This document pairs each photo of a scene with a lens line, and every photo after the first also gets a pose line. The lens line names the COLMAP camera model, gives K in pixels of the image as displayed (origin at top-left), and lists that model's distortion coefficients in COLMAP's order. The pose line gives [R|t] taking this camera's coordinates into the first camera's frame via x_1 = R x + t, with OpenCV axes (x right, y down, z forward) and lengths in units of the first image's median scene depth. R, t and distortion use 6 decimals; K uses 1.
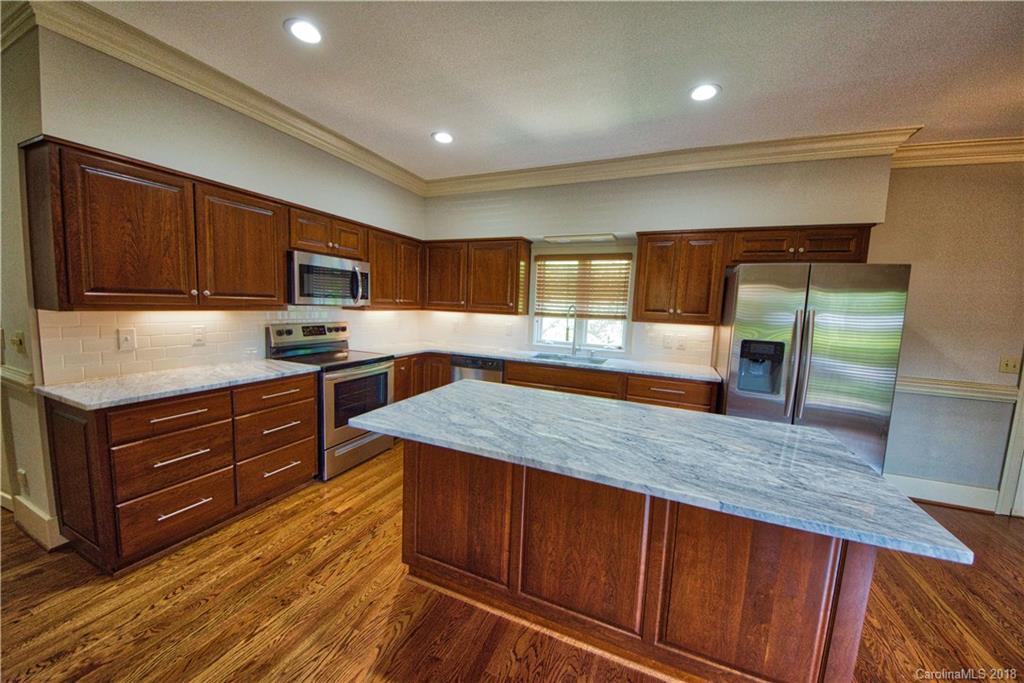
lens RADIAL K [[367.9, 0, 510.8], [0, 367.9, 338.7], [0, 0, 1]] dist [0.000149, -0.002862]
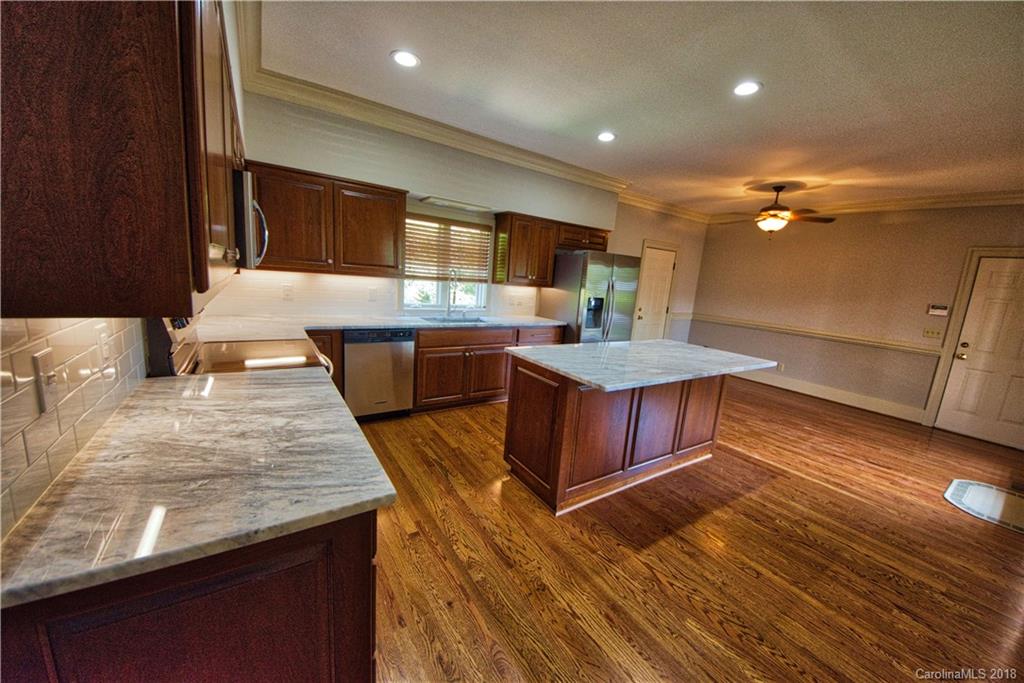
lens RADIAL K [[367.9, 0, 502.4], [0, 367.9, 348.4], [0, 0, 1]] dist [0.000149, -0.002862]
pose [[0.551203, -0.156111, 0.819637, -0.927921], [0.027289, 0.985188, 0.169291, -0.058901], [-0.833925, -0.070946, 0.547299, 0.397586]]
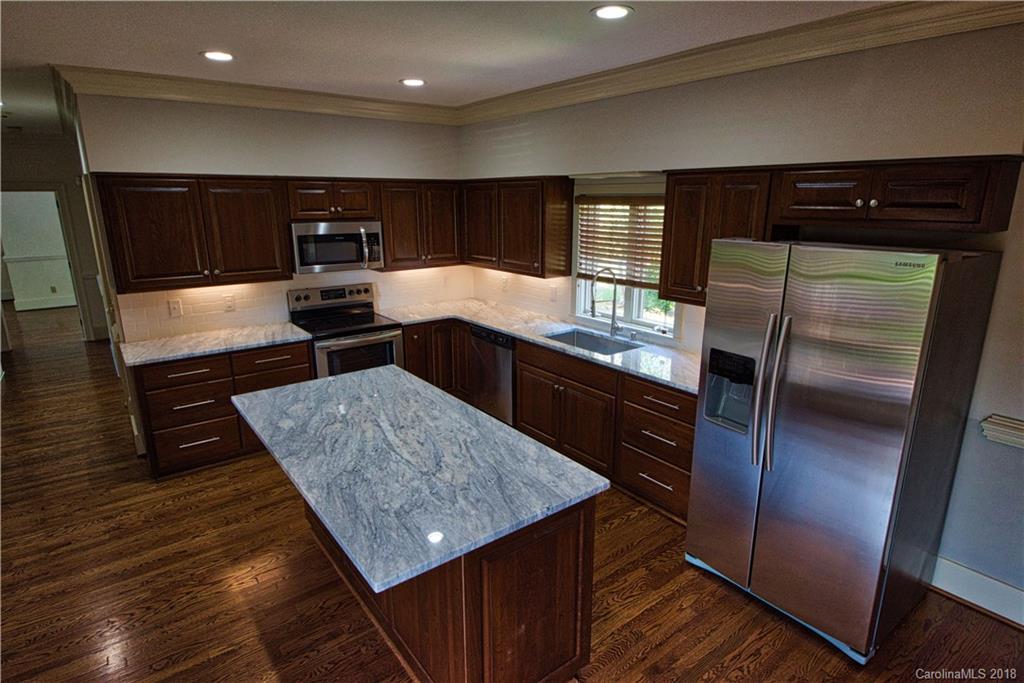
lens RADIAL K [[556.6, 0, 510.4], [0, 556.6, 337.3], [0, 0, 1]] dist [0.035670, -0.000213]
pose [[0.871147, 0.080933, -0.484306, 0.812677], [-0.008817, 0.988742, 0.149370, -0.175827], [0.490943, -0.125853, 0.862054, -0.117068]]
